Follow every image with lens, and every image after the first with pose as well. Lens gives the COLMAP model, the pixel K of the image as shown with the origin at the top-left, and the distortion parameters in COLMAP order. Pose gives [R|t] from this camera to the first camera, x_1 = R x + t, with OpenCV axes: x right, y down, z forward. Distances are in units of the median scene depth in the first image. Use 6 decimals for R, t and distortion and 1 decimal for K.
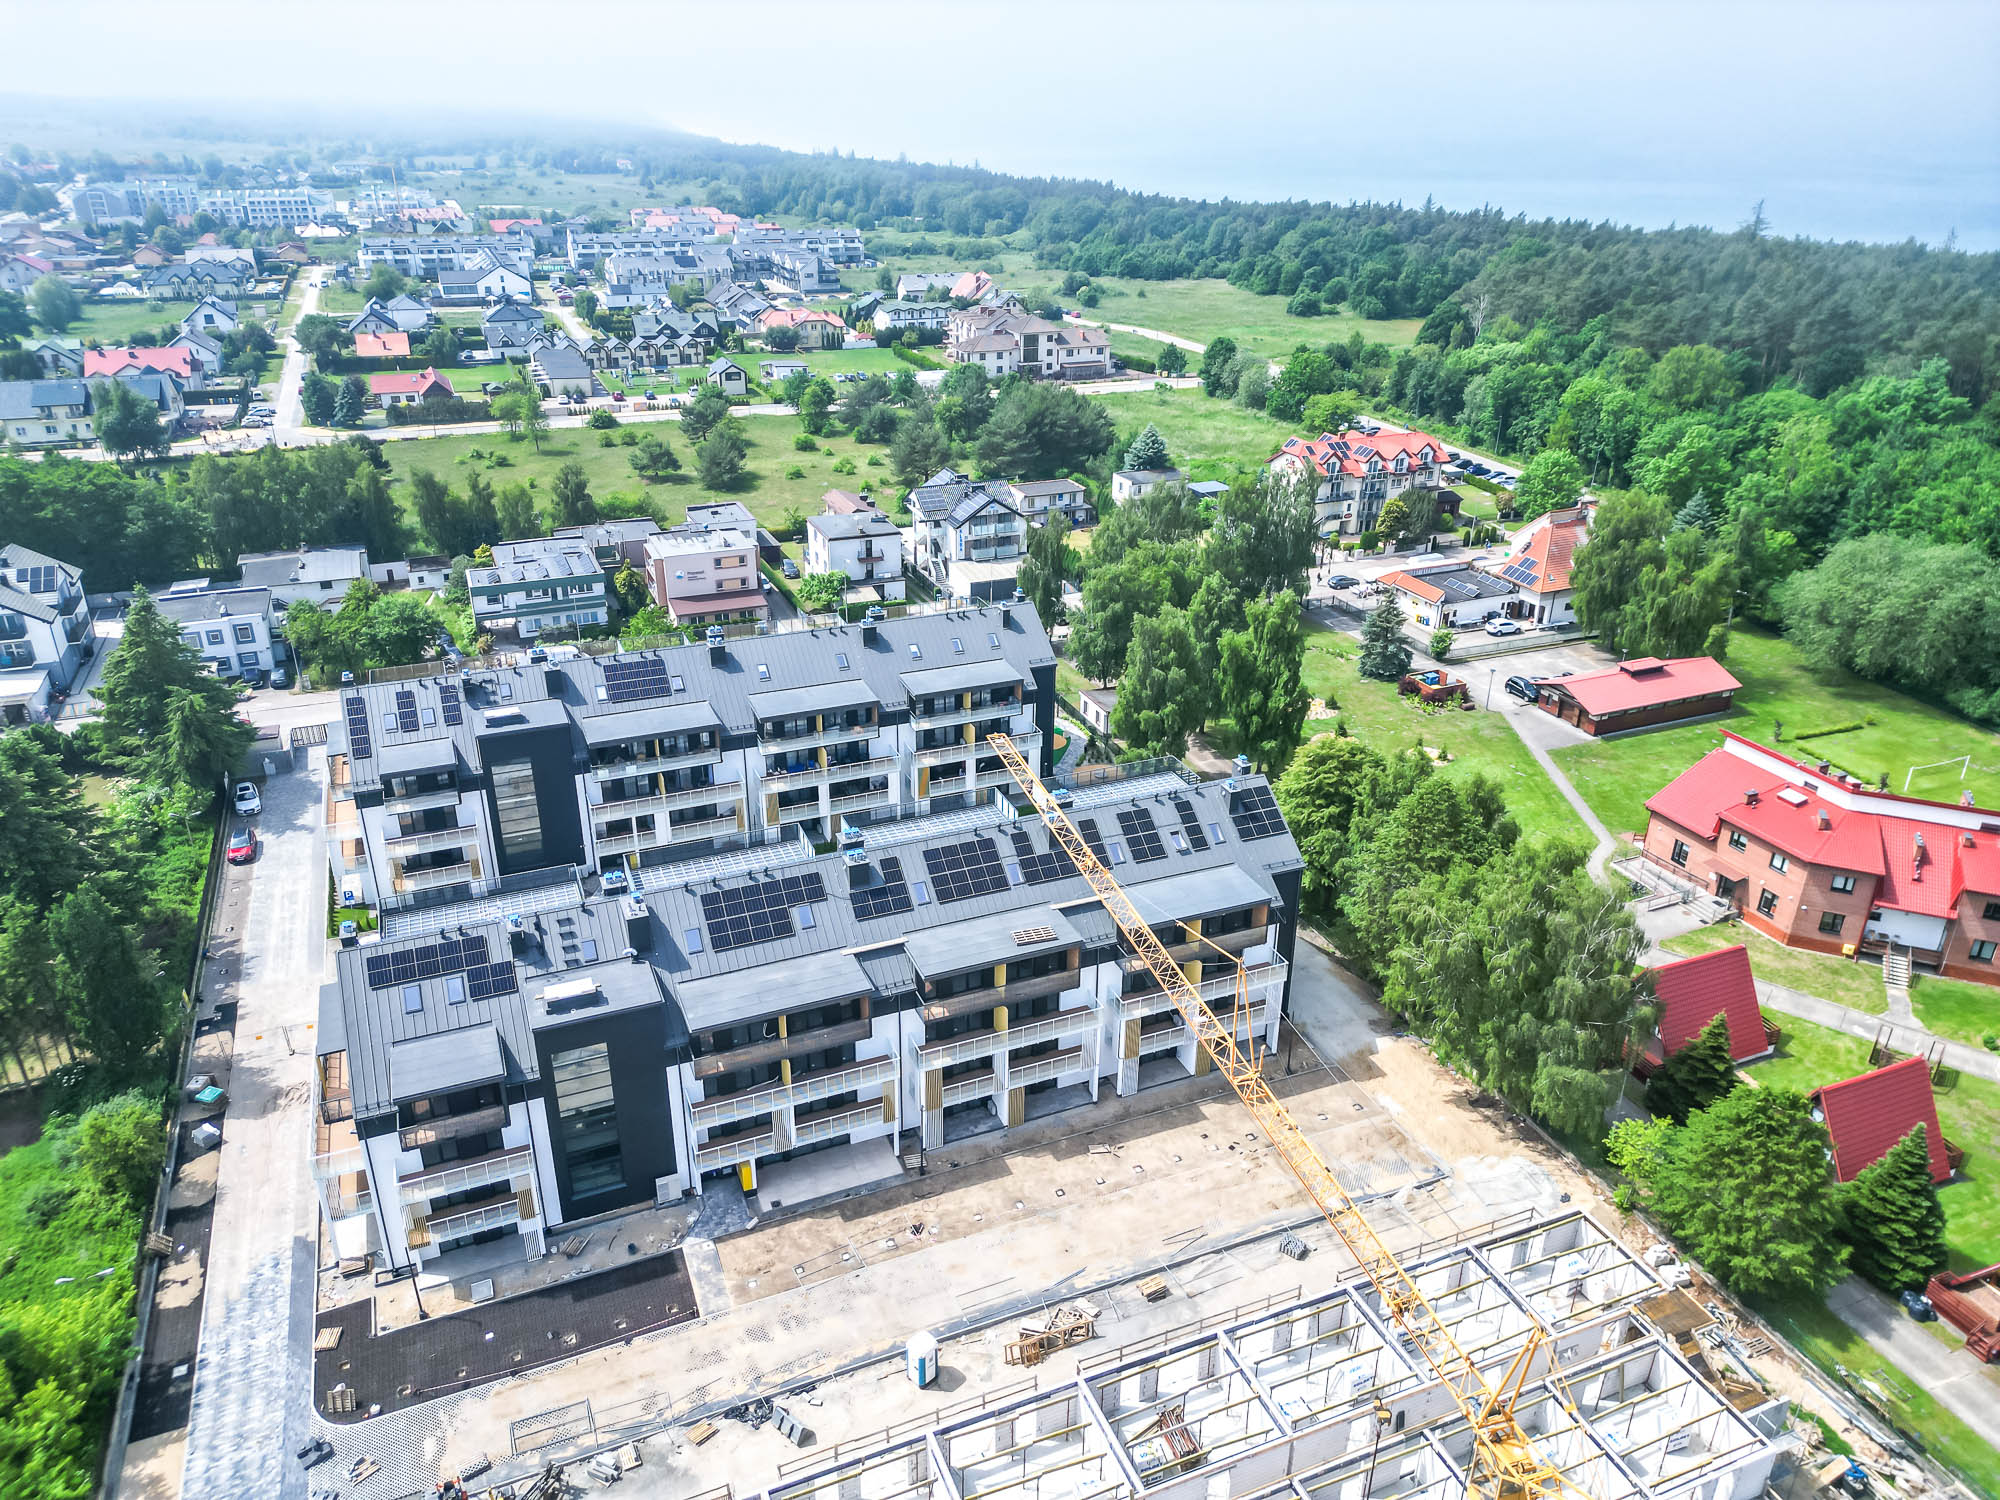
lens RADIAL K [[1406.5, 0, 1000.0], [0, 1406.5, 750.0], [0, 0, 1]] dist [0.065730, -0.070088]
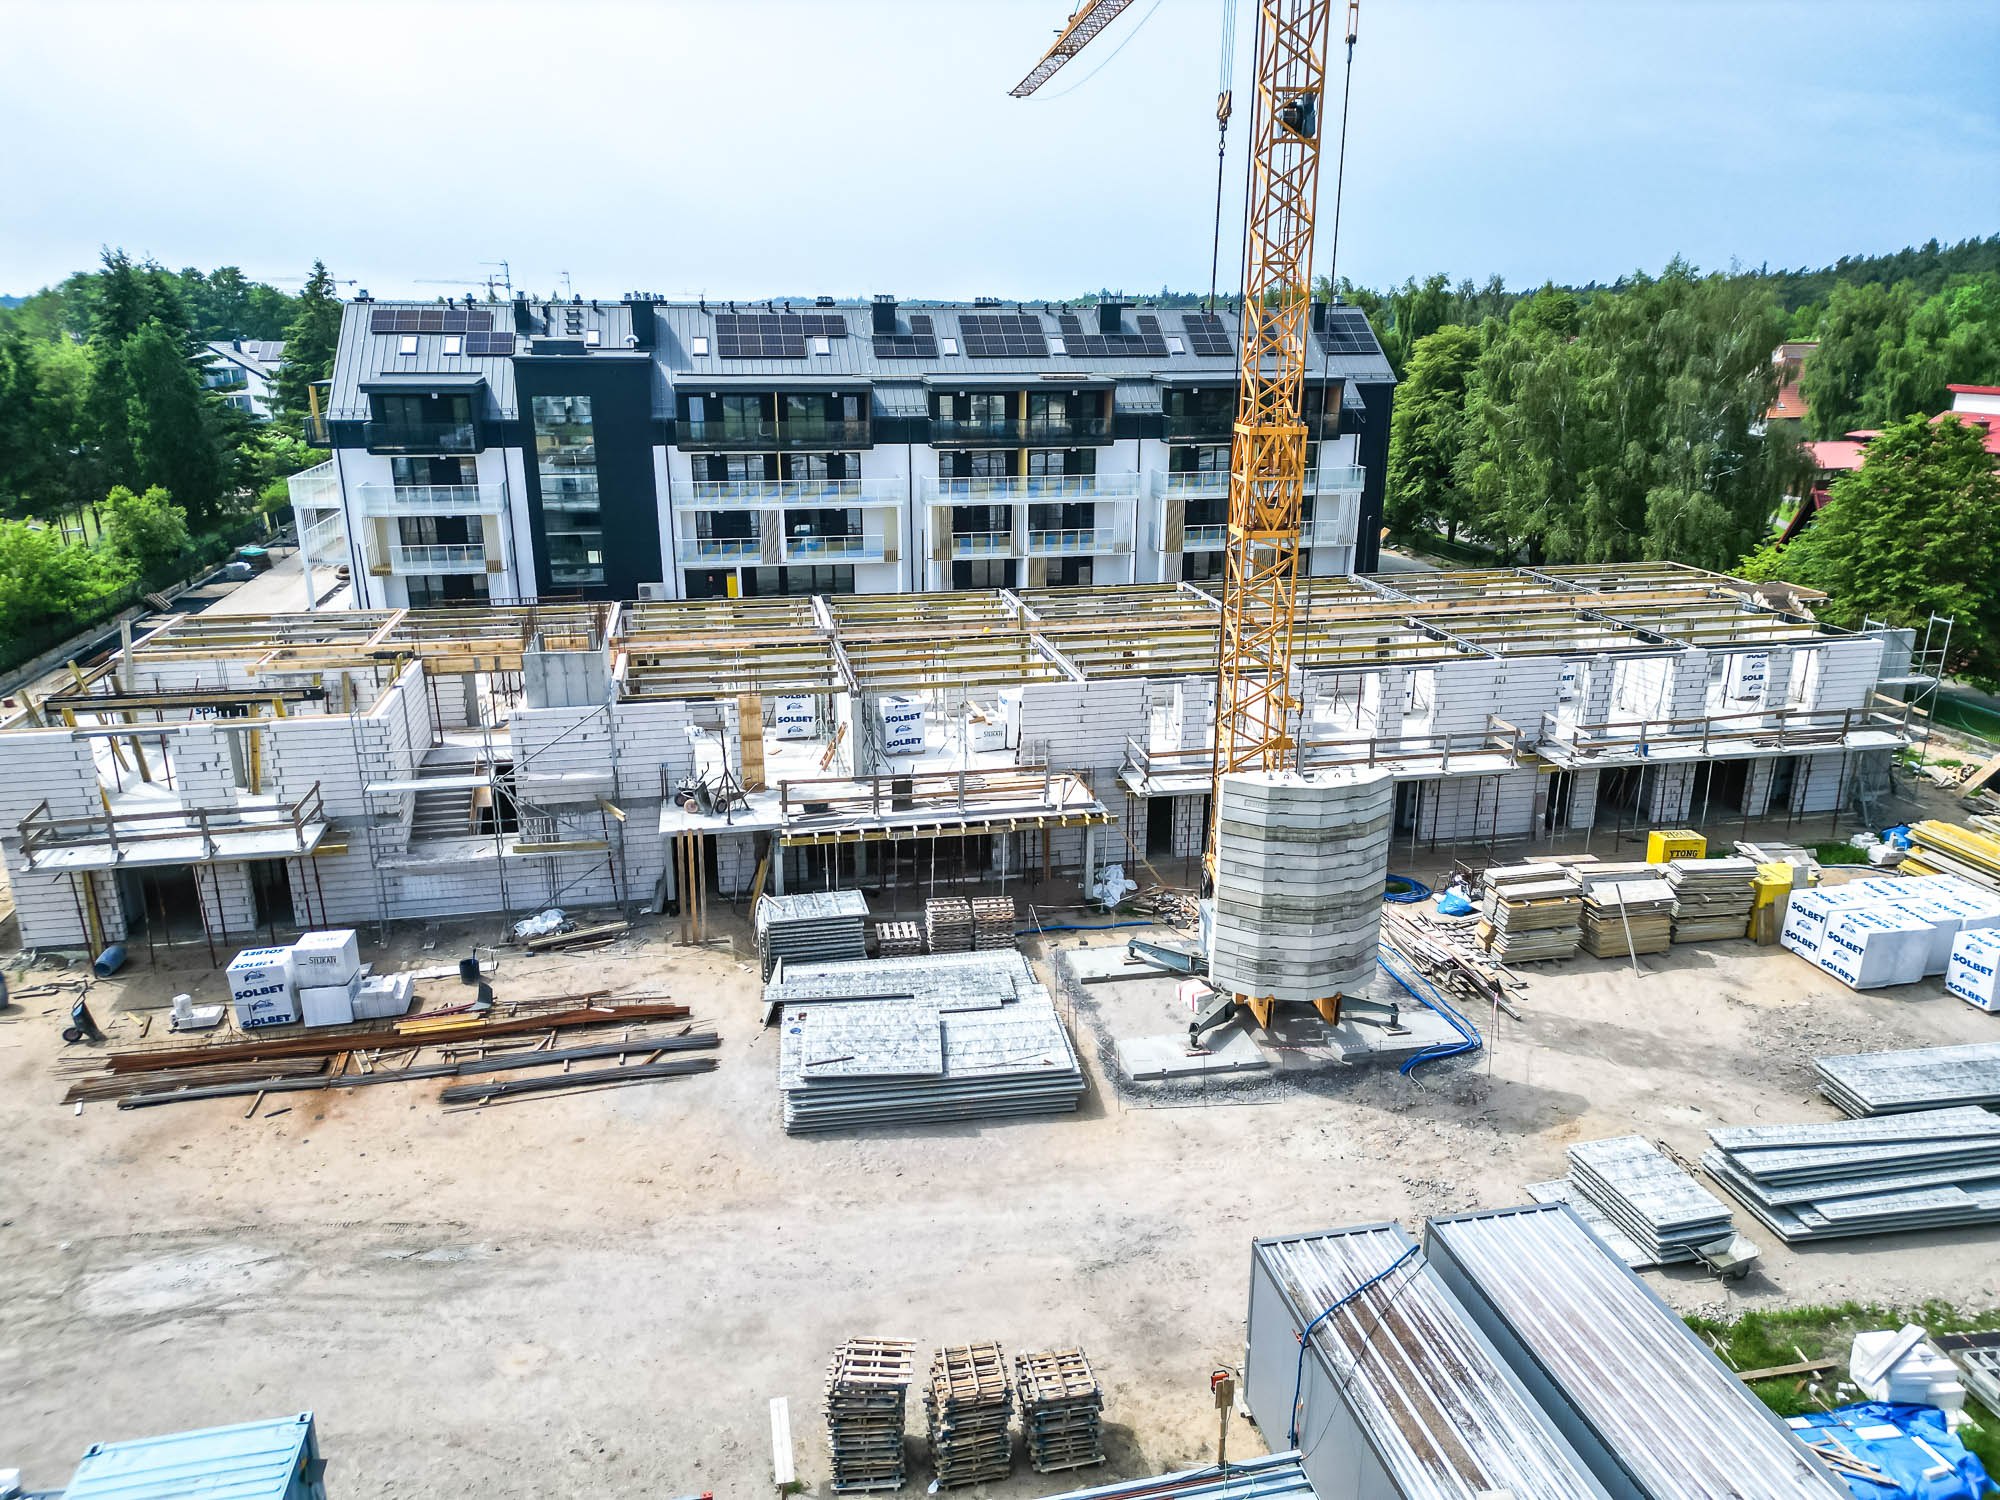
lens RADIAL K [[1398.9, 0, 1000.0], [0, 1398.9, 750.0], [0, 0, 1]] dist [0.078140, -0.087348]
pose [[0.981347, 0.048168, -0.186115, 0.087977], [-0.073651, 0.988438, -0.132535, 0.263702], [0.177580, 0.143770, 0.973548, 0.074600]]
